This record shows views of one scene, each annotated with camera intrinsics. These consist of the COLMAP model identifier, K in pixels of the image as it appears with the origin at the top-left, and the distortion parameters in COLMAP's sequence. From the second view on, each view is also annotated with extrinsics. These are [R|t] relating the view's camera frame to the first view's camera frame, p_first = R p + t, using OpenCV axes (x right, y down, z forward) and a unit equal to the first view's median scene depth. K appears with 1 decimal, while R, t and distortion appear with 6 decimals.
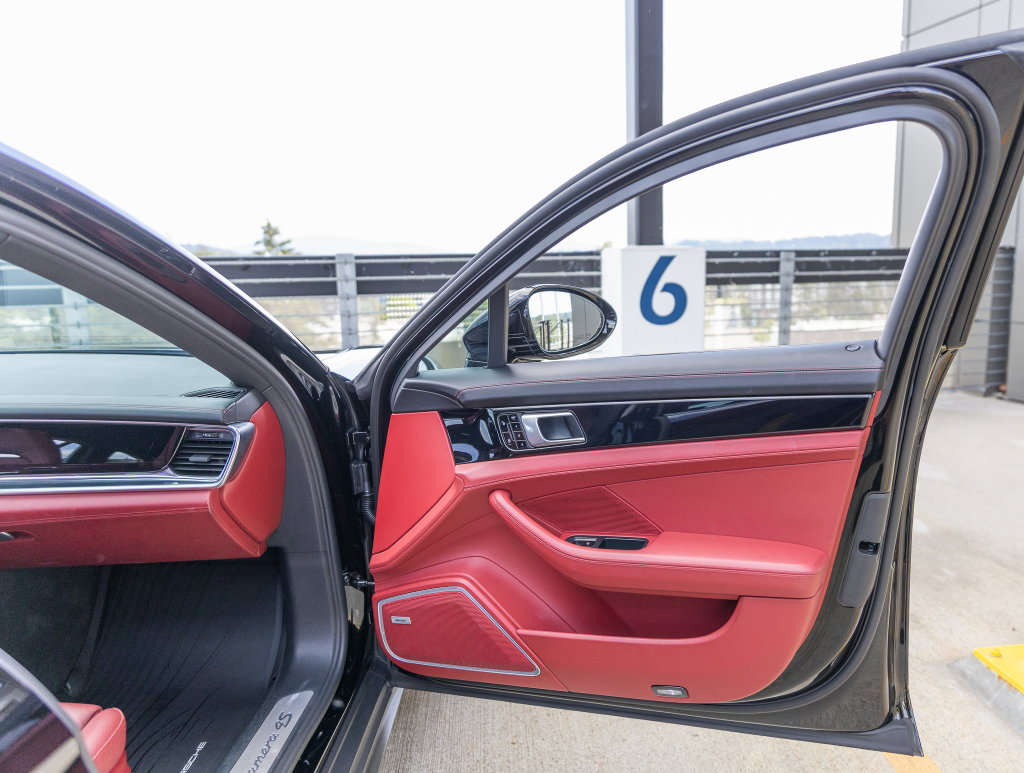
lens RADIAL K [[688.9, 0, 512.0], [0, 688.9, 386.5], [0, 0, 1]] dist [0.003065, 0.002001]
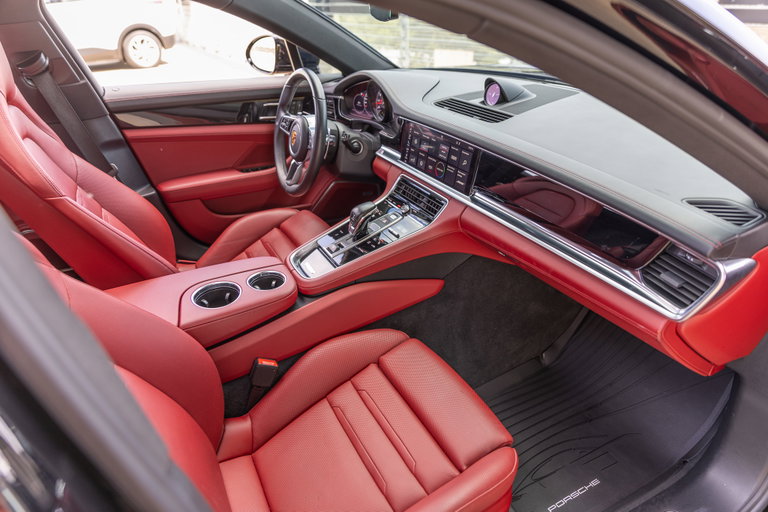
lens RADIAL K [[524.0, 0, 384.0], [0, 524.0, 256.0], [0, 0, 1]] dist [-0.047936, -0.002292]
pose [[0.464790, 0.422790, -0.777958, -0.132111], [-0.148394, 0.903399, 0.402305, -0.125978], [0.872897, -0.071543, 0.482630, 0.380007]]
